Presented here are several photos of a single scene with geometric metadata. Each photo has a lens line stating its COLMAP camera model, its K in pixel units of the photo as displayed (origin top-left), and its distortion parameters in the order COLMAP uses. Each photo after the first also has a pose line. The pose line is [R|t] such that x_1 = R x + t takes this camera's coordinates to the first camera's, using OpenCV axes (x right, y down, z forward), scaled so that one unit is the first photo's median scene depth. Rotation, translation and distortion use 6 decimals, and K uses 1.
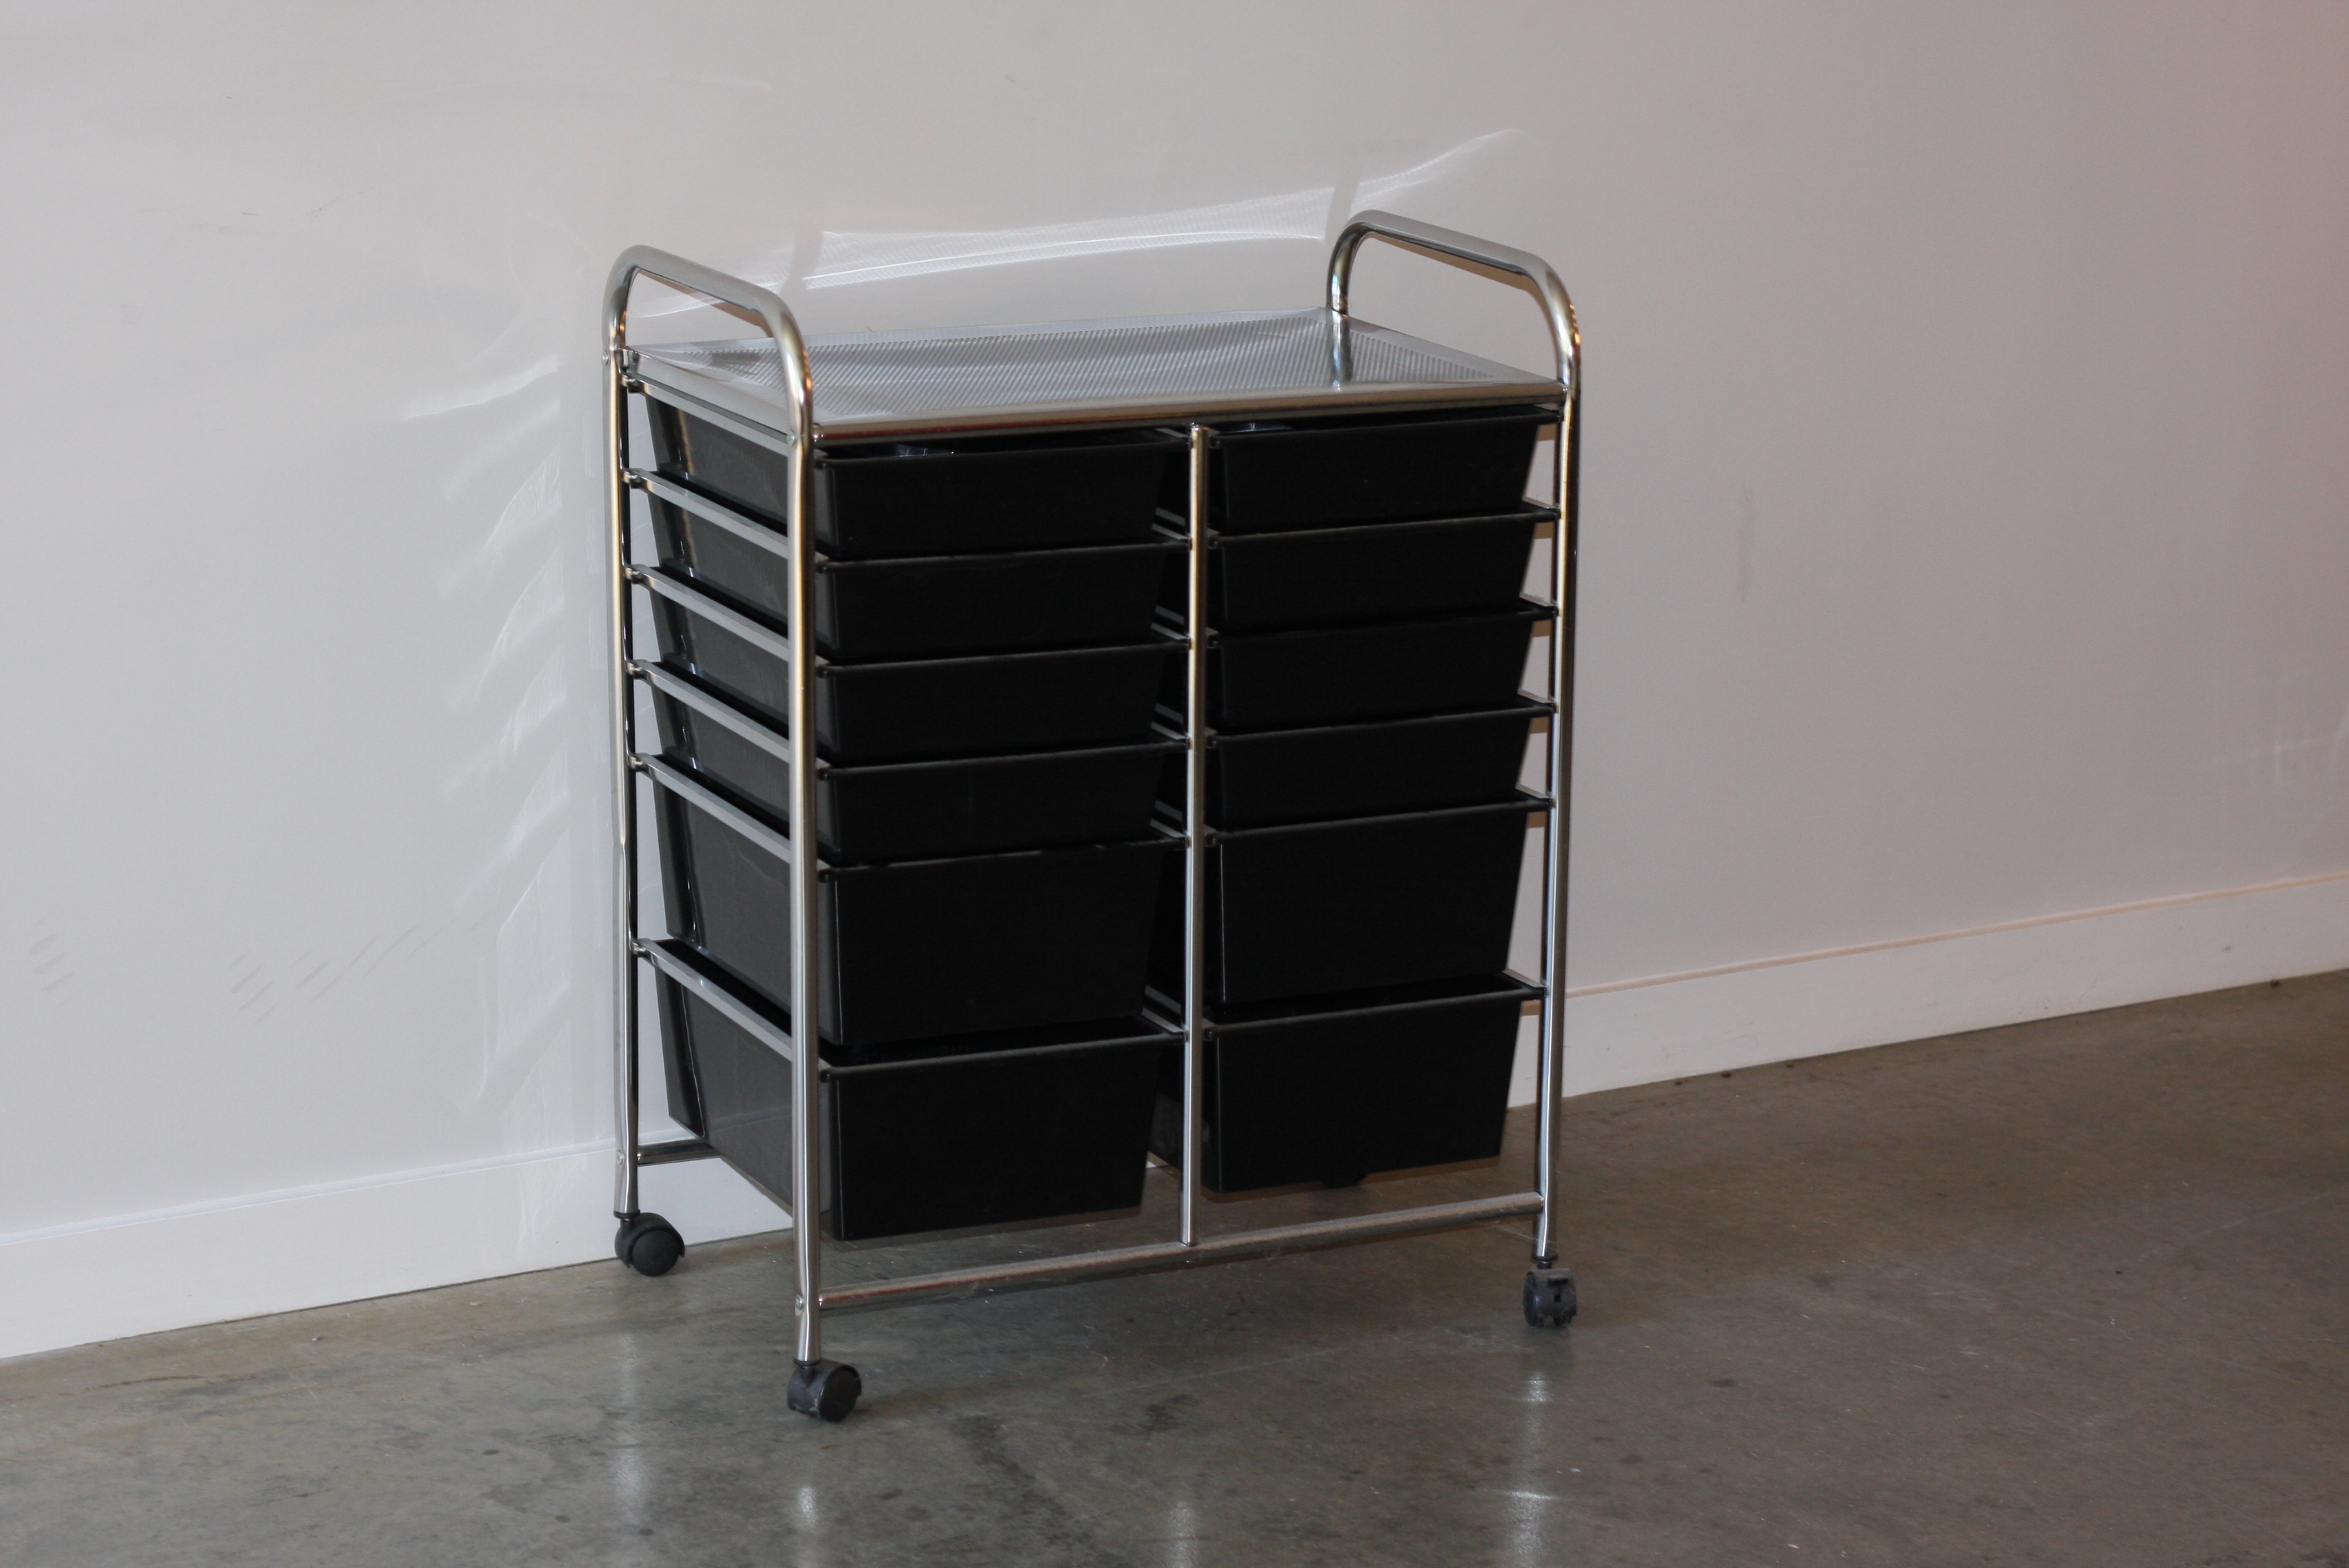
lens RADIAL K [[5567.8, 0, 1174.5], [0, 5567.8, 784.0], [0, 0, 1]] dist [-0.082333, -0.133943]
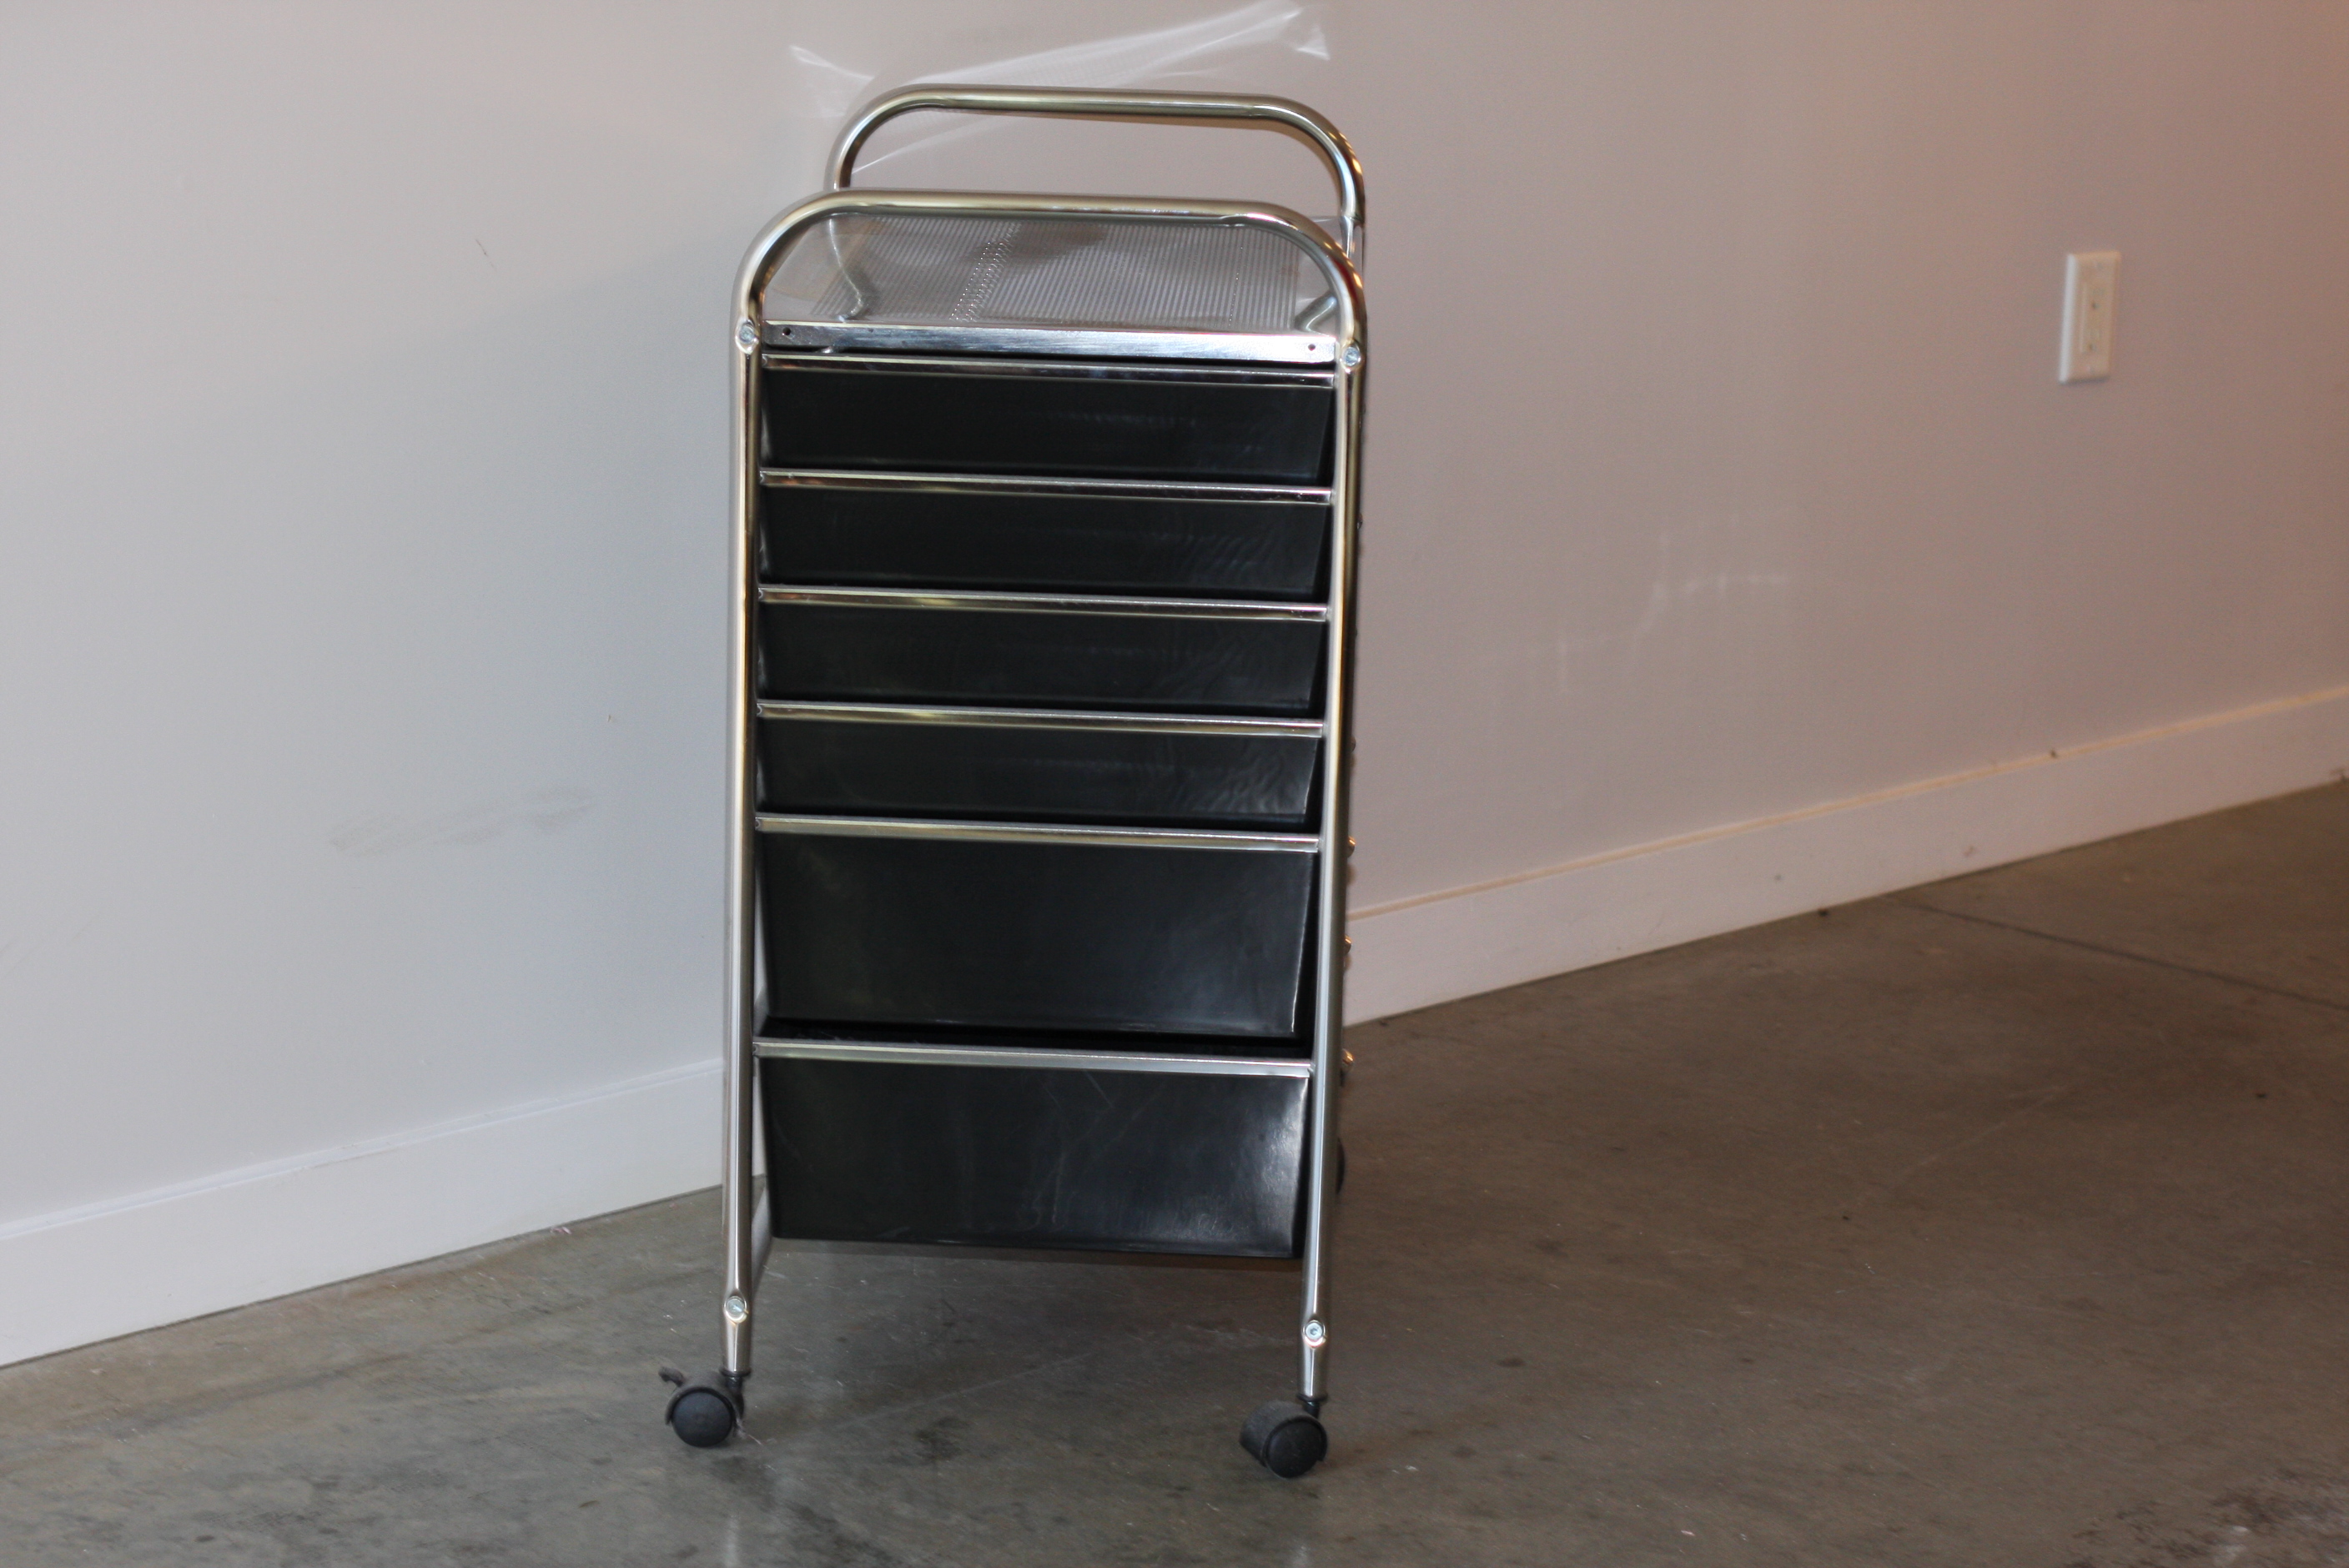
lens RADIAL K [[5567.8, 0, 1174.5], [0, 5567.8, 784.0], [0, 0, 1]] dist [-0.082333, -0.133943]
pose [[0.973513, -0.046520, 0.223850, -0.160444], [0.046884, 0.998894, 0.003693, 0.006727], [-0.223774, 0.006900, 0.974617, 0.122306]]
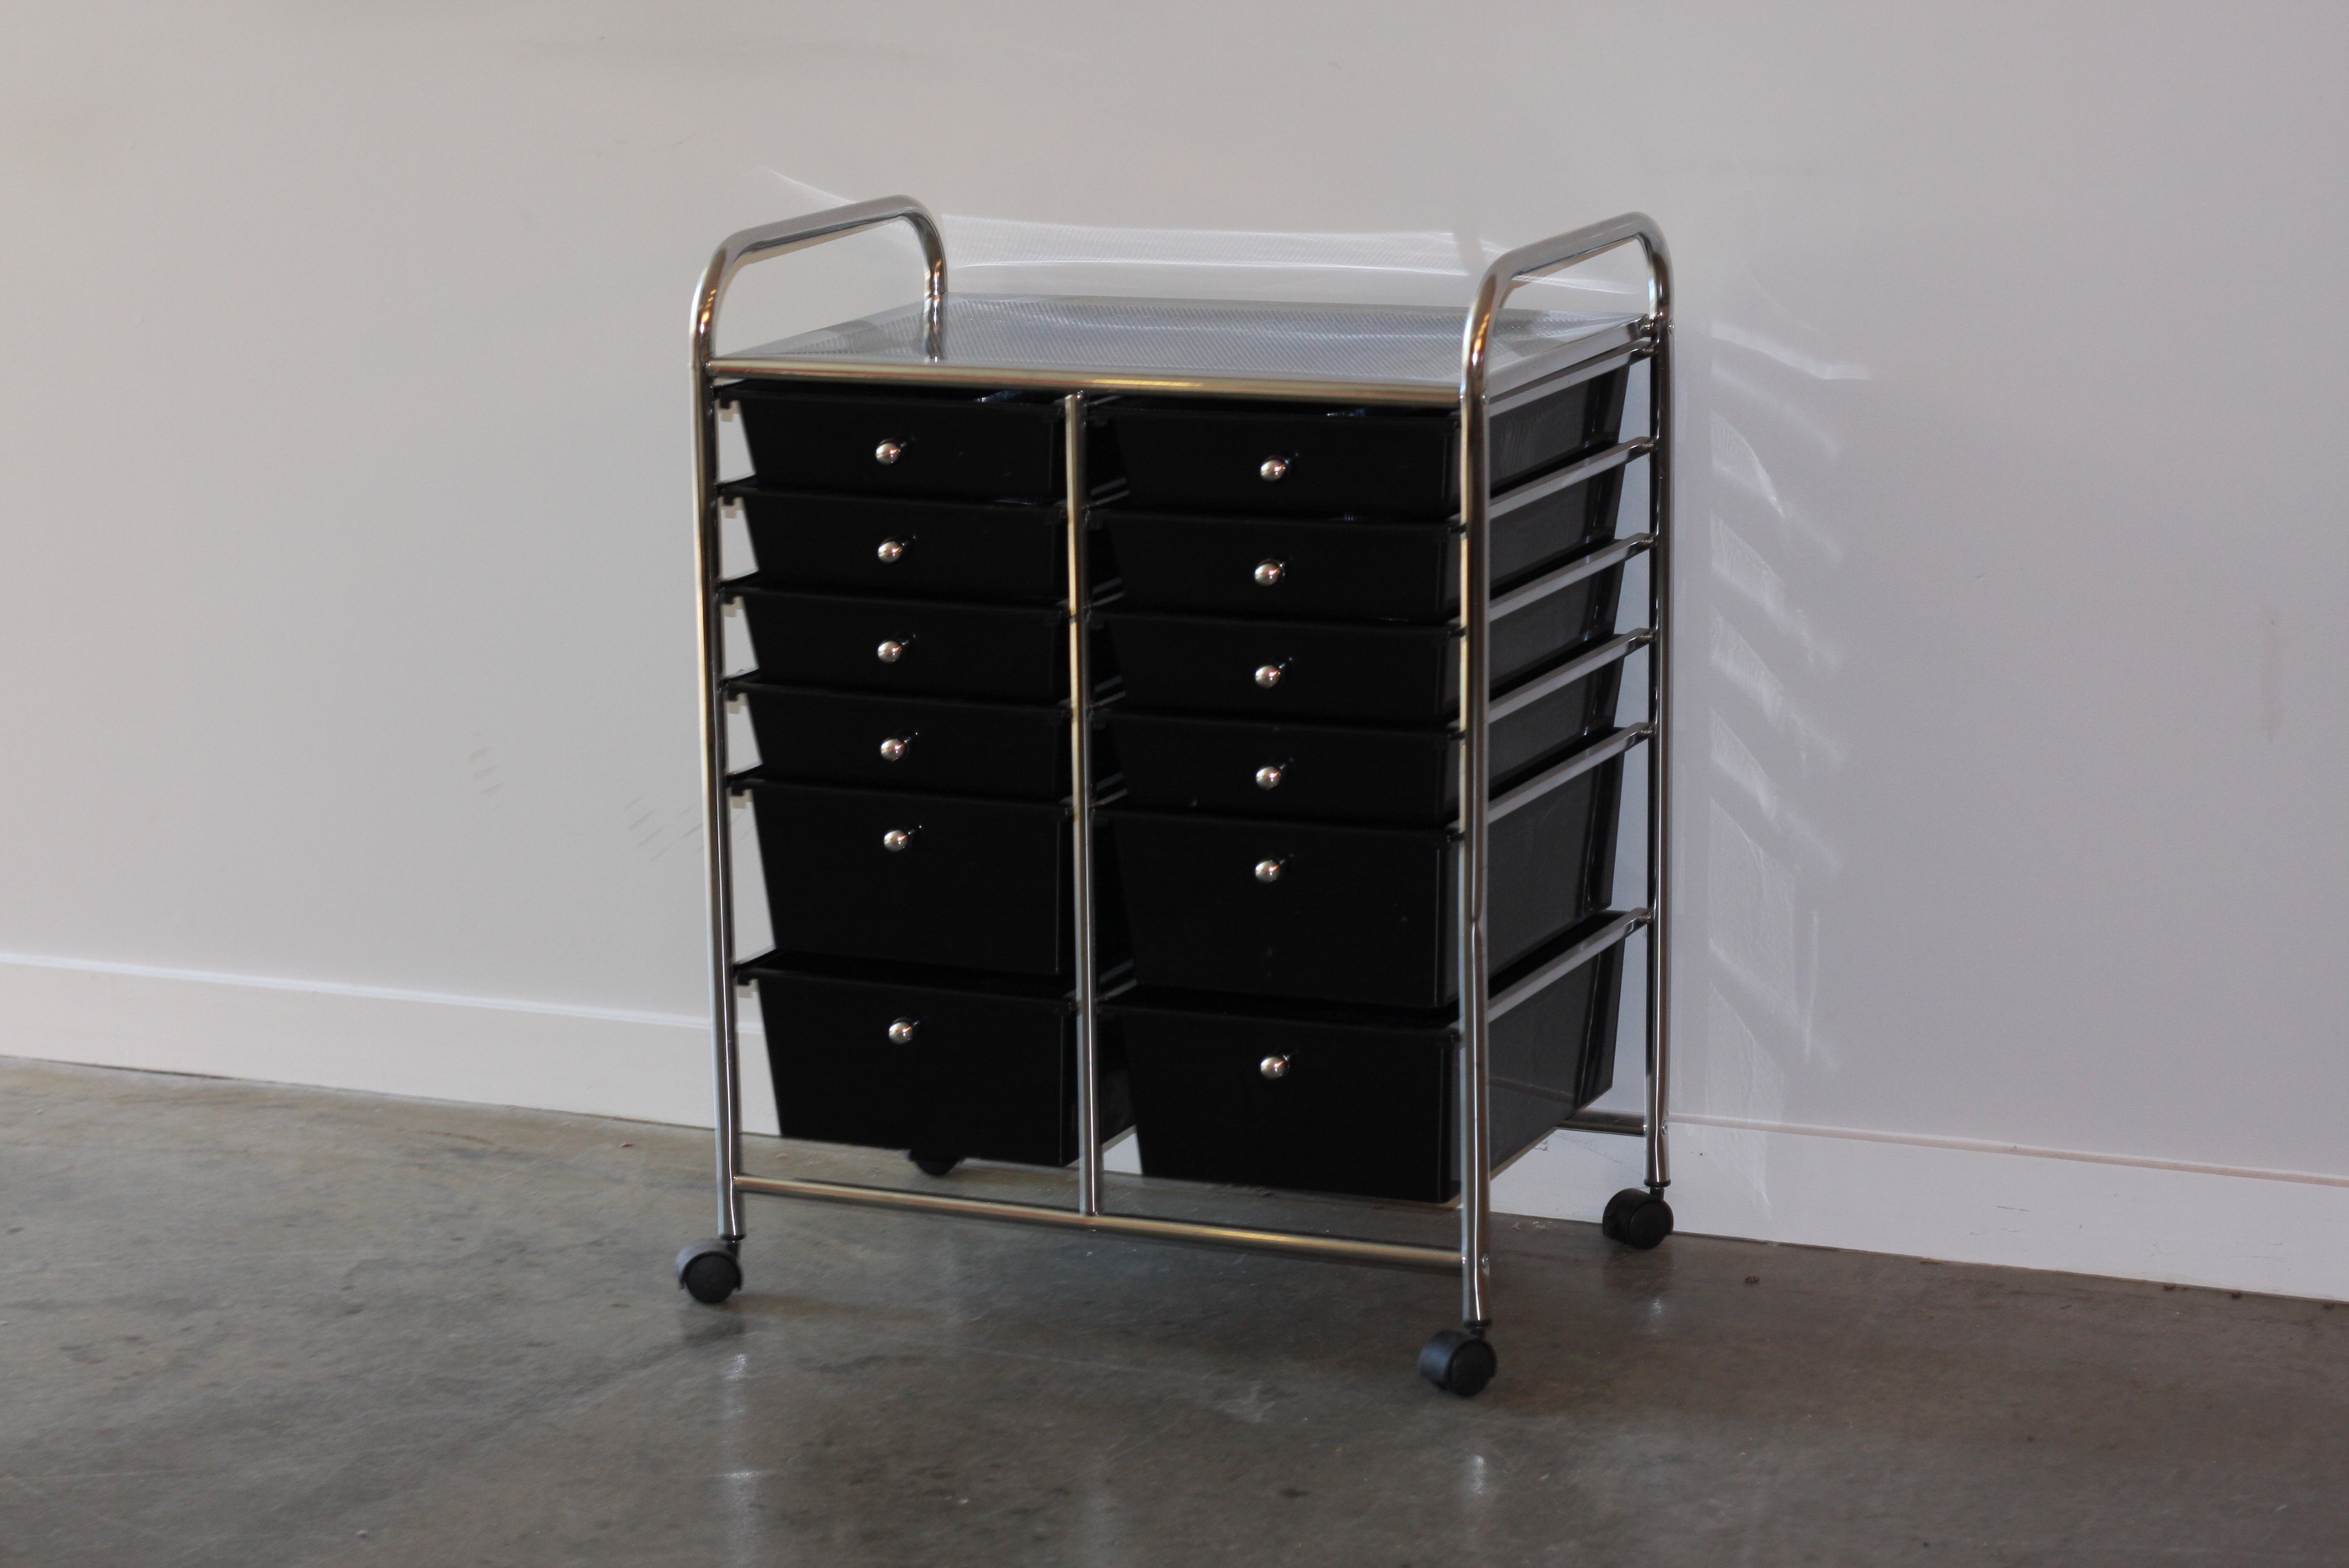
lens RADIAL K [[5567.8, 0, 1174.5], [0, 5567.8, 784.0], [0, 0, 1]] dist [-0.082333, -0.133943]
pose [[0.541544, 0.146717, -0.827771, 0.856505], [-0.158622, 0.984799, 0.070776, -0.071820], [0.825572, 0.092974, 0.556585, 0.474361]]
